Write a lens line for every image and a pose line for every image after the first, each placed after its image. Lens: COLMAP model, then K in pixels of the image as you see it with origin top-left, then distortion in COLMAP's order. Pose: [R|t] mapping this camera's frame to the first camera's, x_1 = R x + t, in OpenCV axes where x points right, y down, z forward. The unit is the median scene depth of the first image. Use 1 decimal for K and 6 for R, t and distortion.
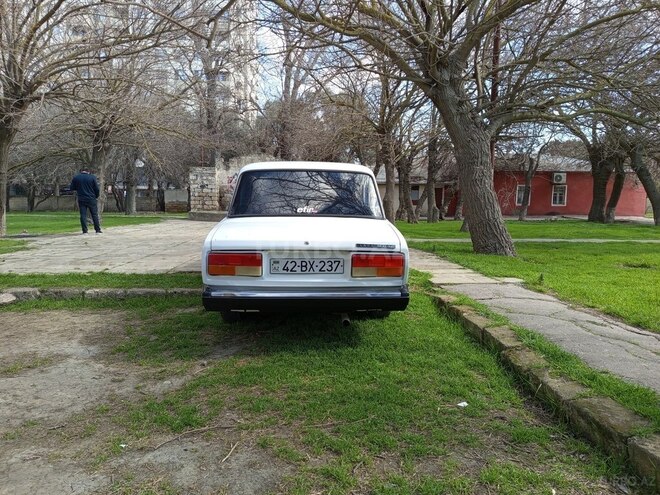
lens RADIAL K [[458.0, 0, 328.8], [0, 458.0, 247.0], [0, 0, 1]] dist [0.059924, -0.061293]
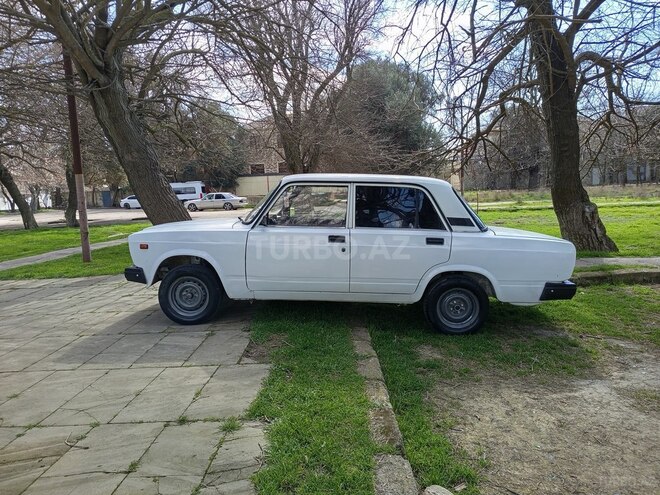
lens RADIAL K [[458.0, 0, 328.8], [0, 458.0, 247.0], [0, 0, 1]] dist [0.059924, -0.061293]
pose [[0.095601, -0.131086, 0.986751, -1.091040], [0.135421, 0.983788, 0.117572, -0.168416], [-0.986165, 0.122387, 0.111803, 1.040472]]
